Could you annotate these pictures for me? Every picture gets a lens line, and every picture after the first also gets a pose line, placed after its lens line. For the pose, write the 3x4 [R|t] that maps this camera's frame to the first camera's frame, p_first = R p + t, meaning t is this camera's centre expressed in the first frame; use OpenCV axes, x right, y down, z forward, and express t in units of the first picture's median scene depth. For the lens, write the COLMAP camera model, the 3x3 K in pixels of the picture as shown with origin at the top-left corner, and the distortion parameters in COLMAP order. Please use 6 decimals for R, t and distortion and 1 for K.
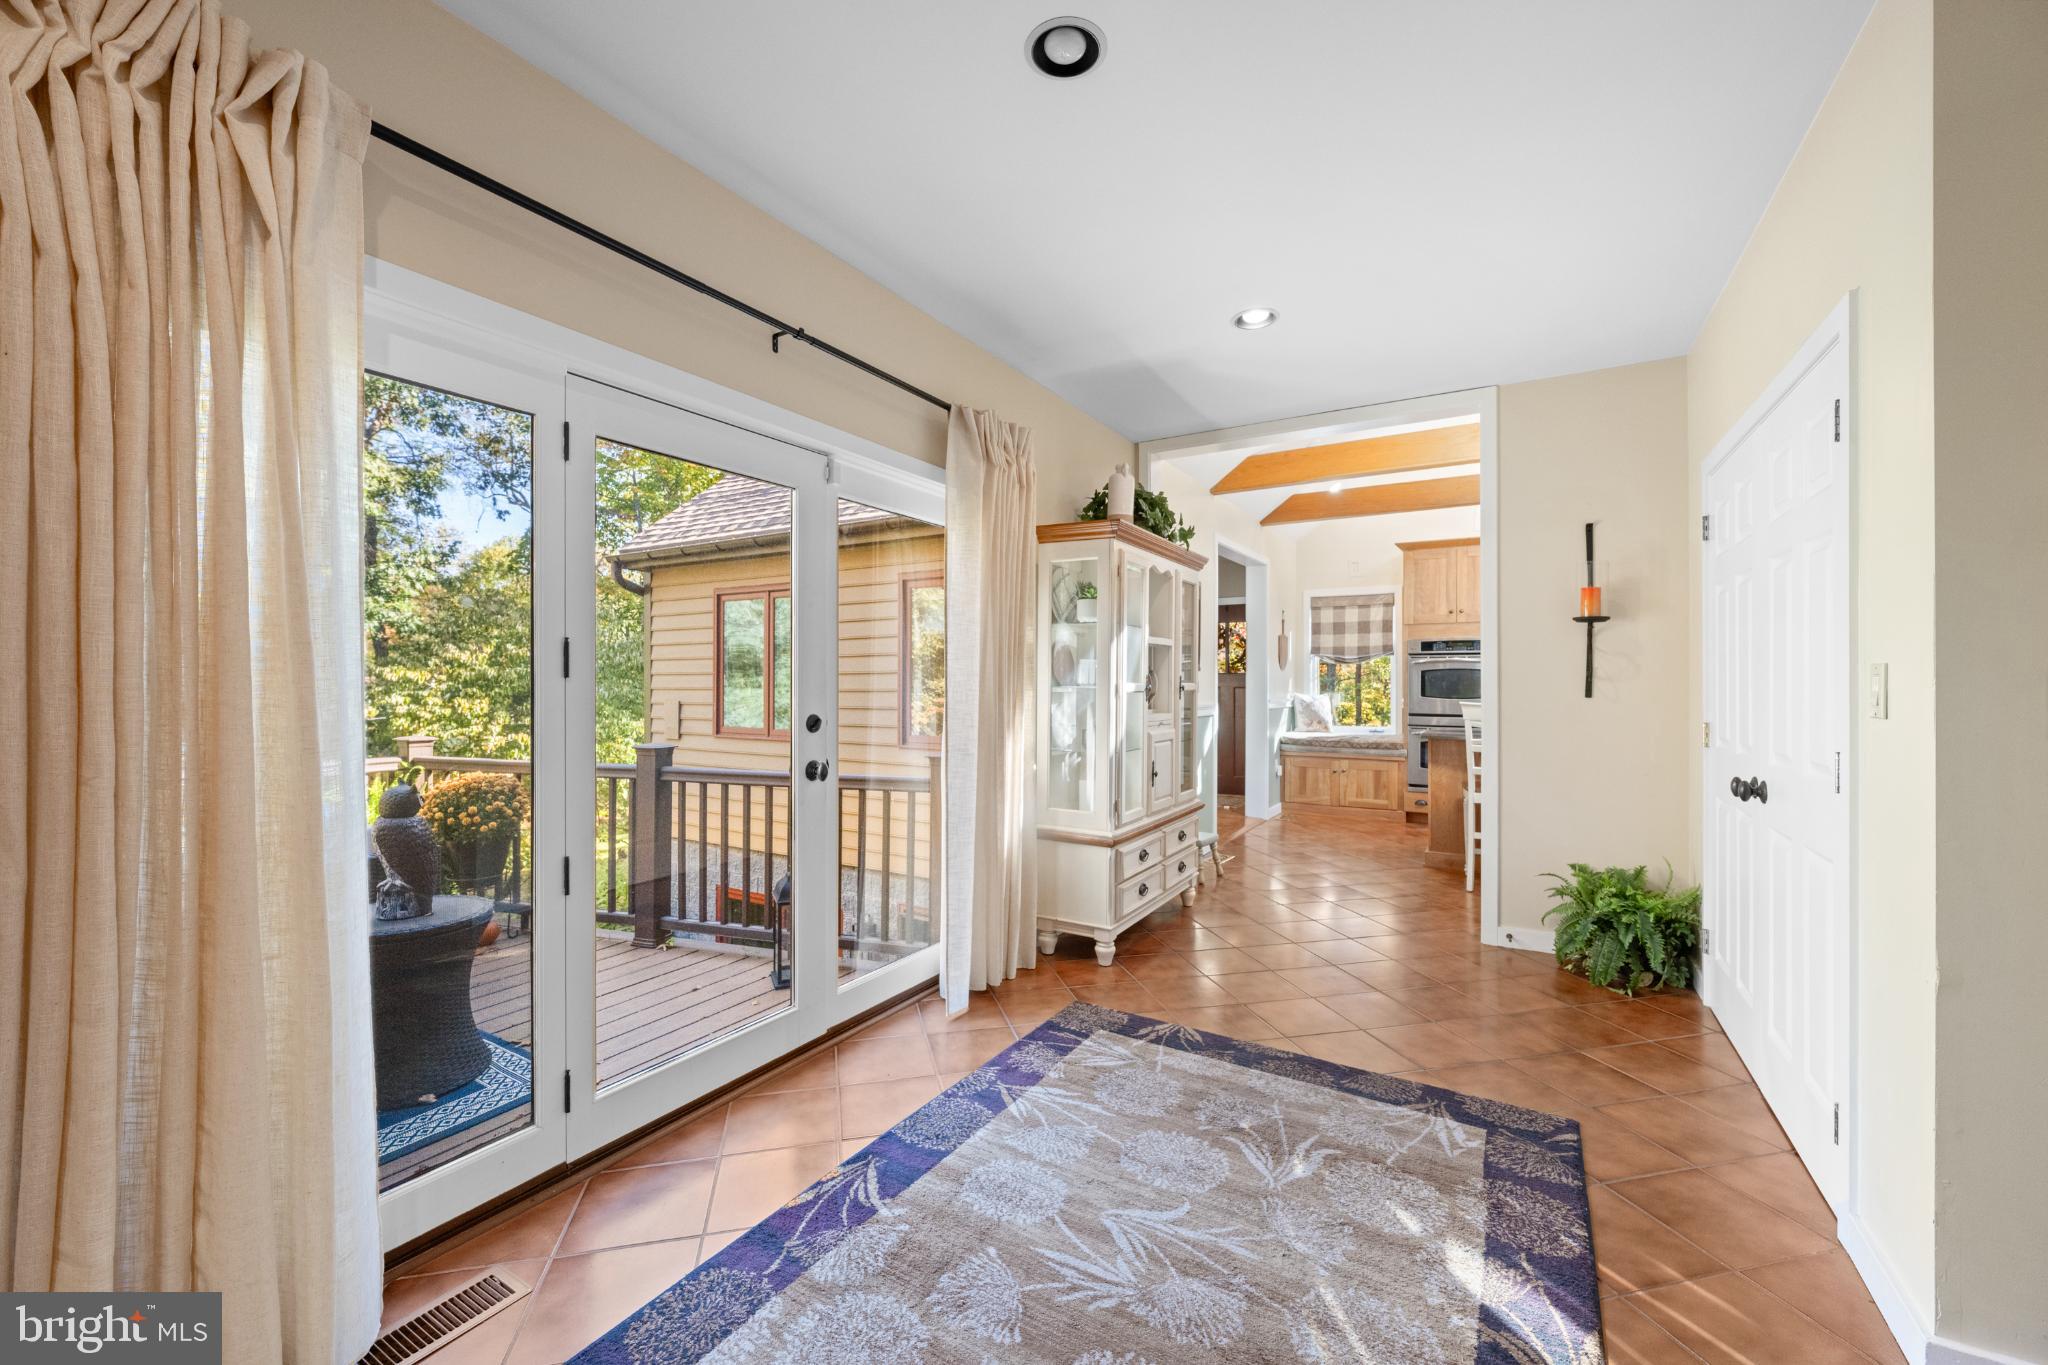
lens RADIAL K [[810.9, 0, 1021.4], [0, 810.9, 680.6], [0, 0, 1]] dist [-0.003506, 0.000752]
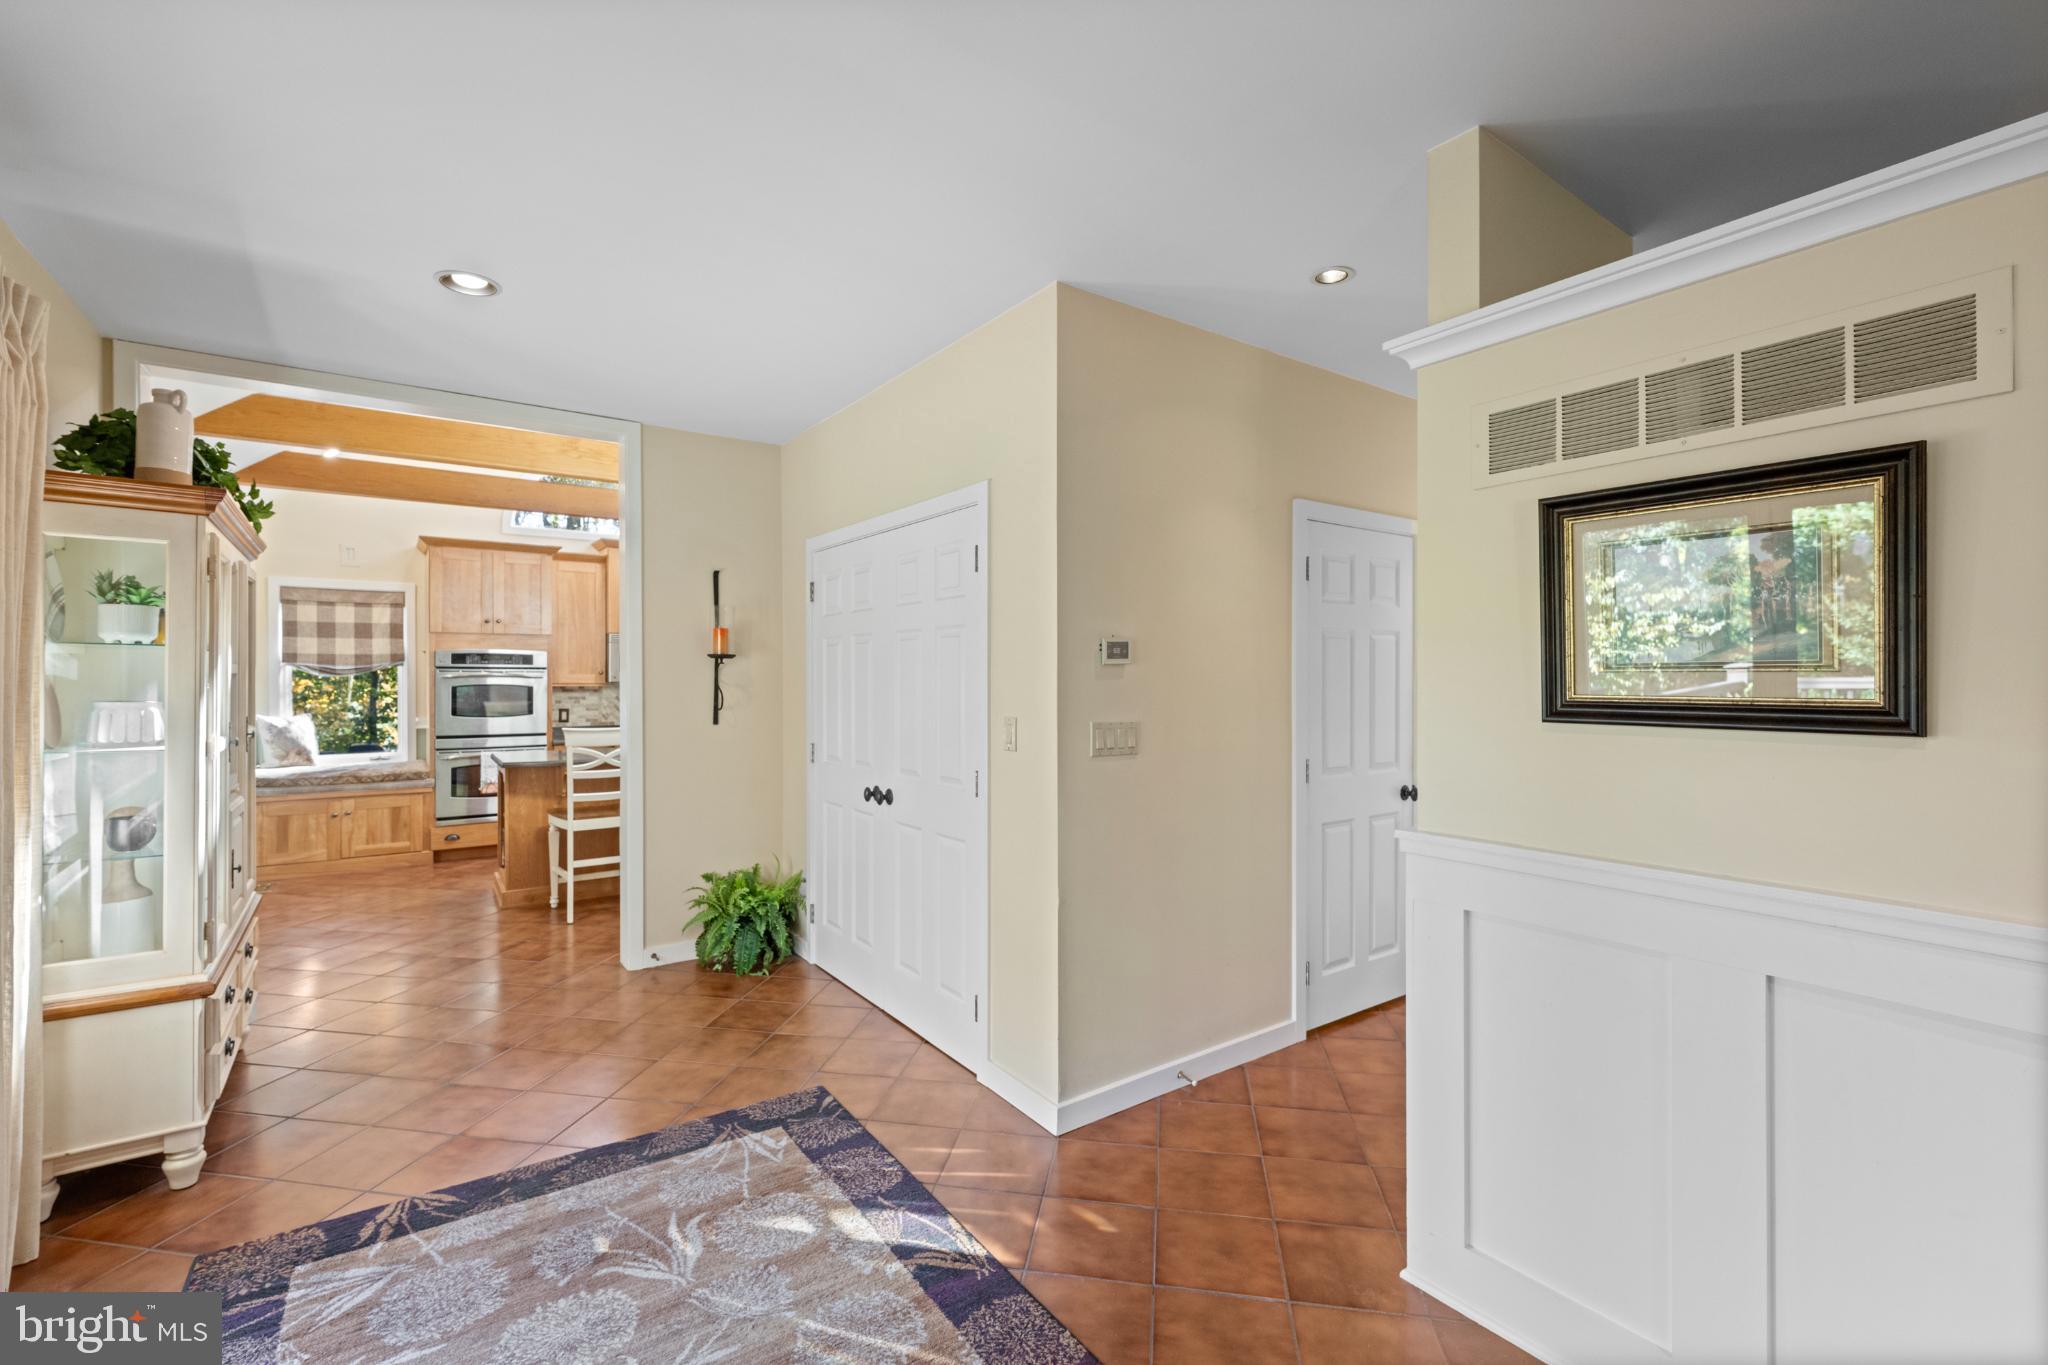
lens RADIAL K [[877.3, 0, 1020.4], [0, 877.3, 682.6], [0, 0, 1]] dist [-0.003590, 0.000423]
pose [[0.397871, -0.008080, 0.917406, -0.263189], [-0.000184, 0.999960, 0.008887, -0.050689], [-0.917441, -0.003705, 0.397854, 0.127502]]
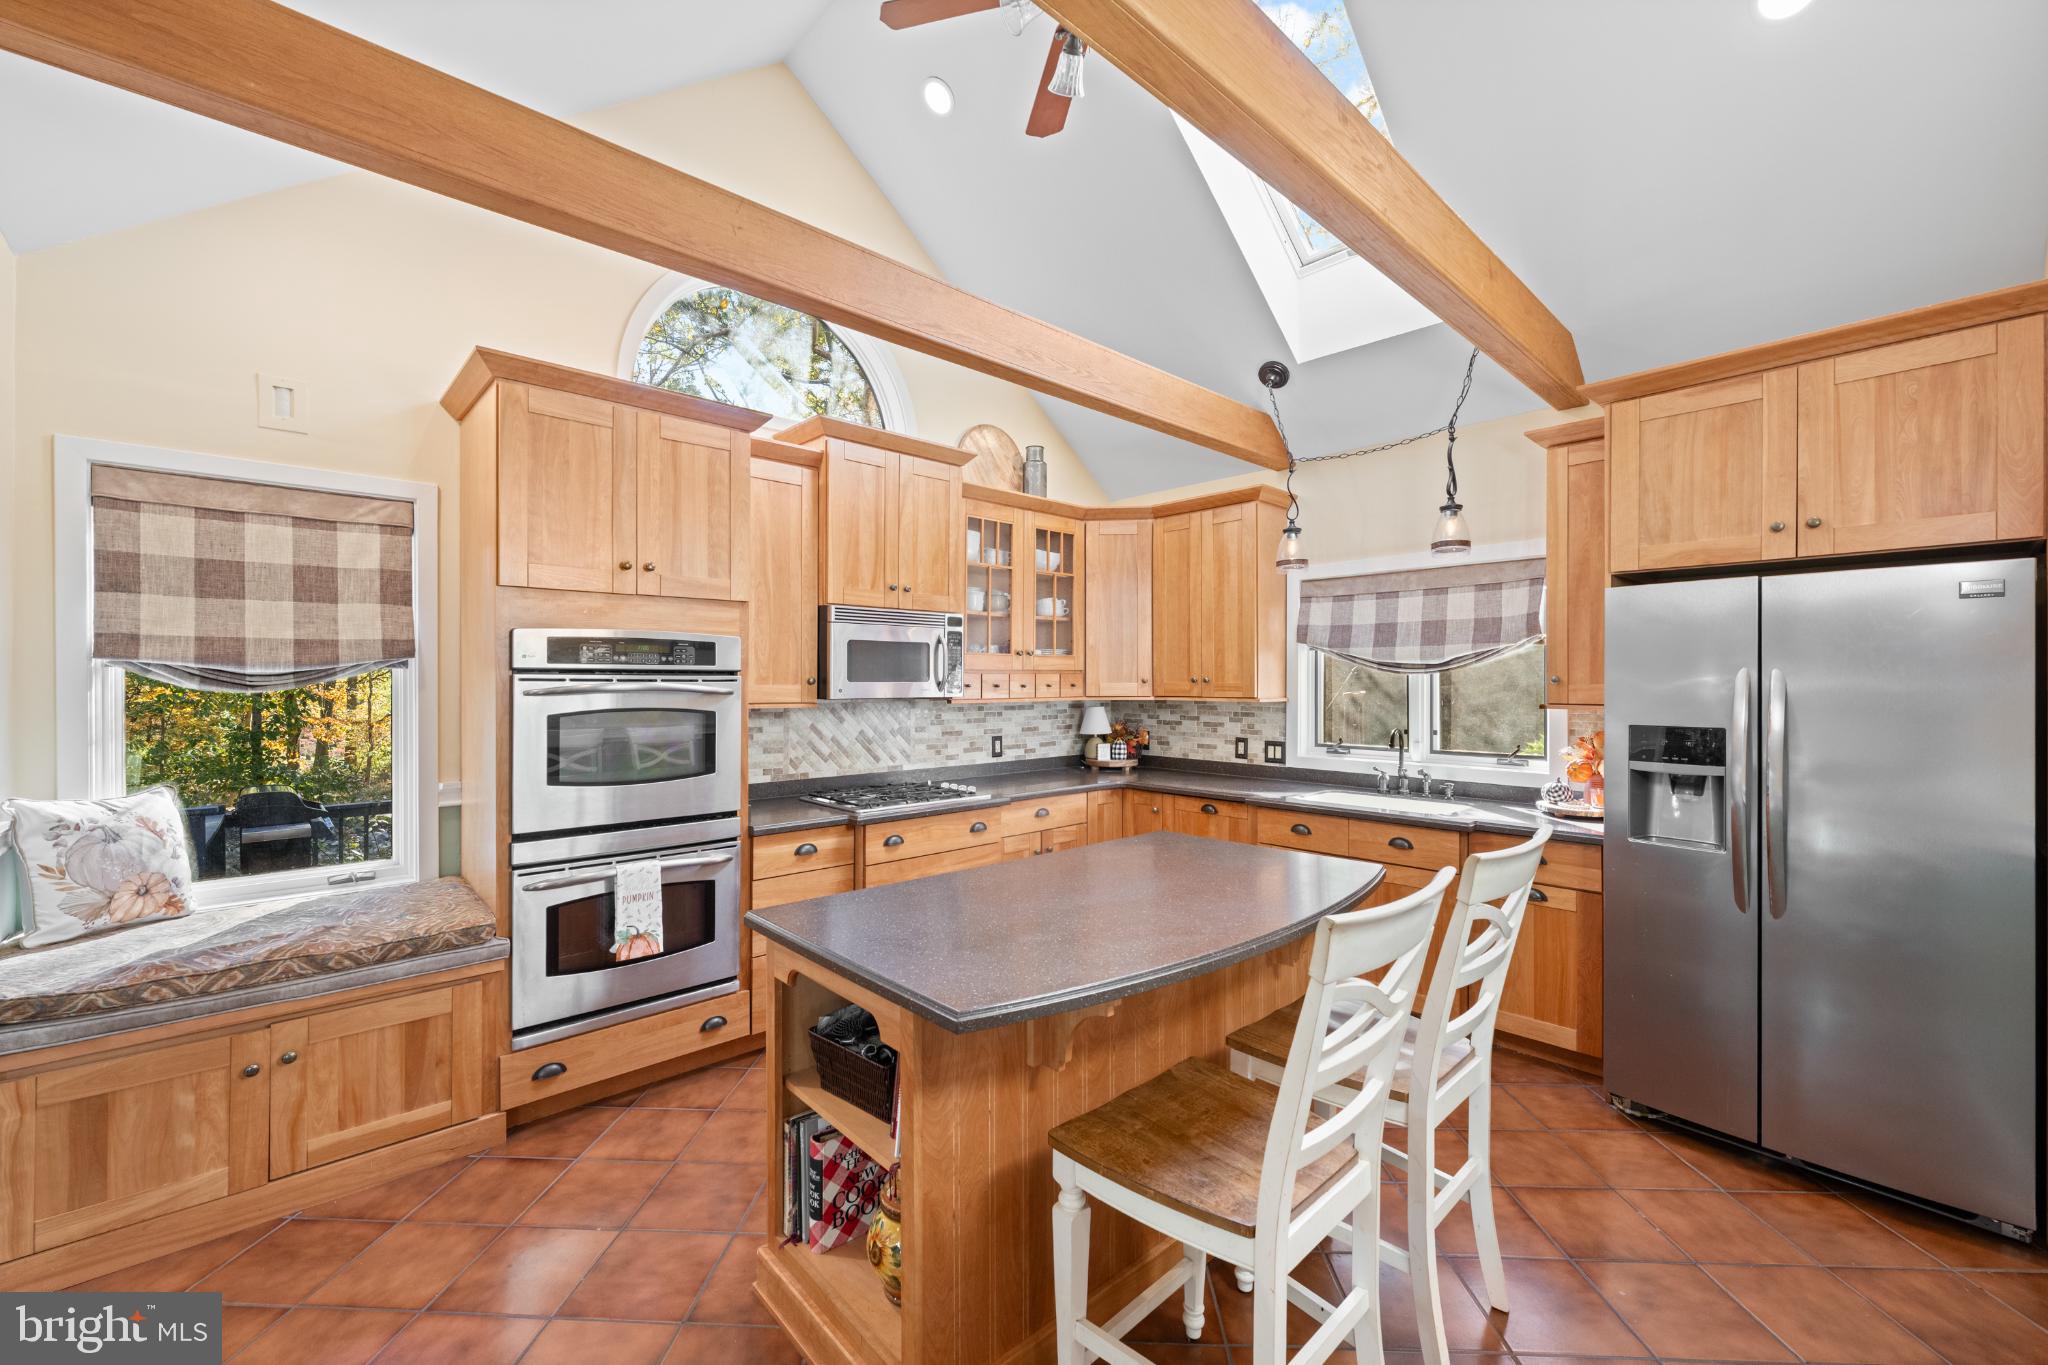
lens RADIAL K [[810.9, 0, 1007.5], [0, 810.9, 683.5], [0, 0, 1]] dist [-0.003506, 0.000752]
pose [[0.281047, -0.007469, 0.959665, 0.404103], [-0.001251, 0.999966, 0.008149, -0.061842], [-0.959693, -0.003491, 0.281028, 1.423173]]
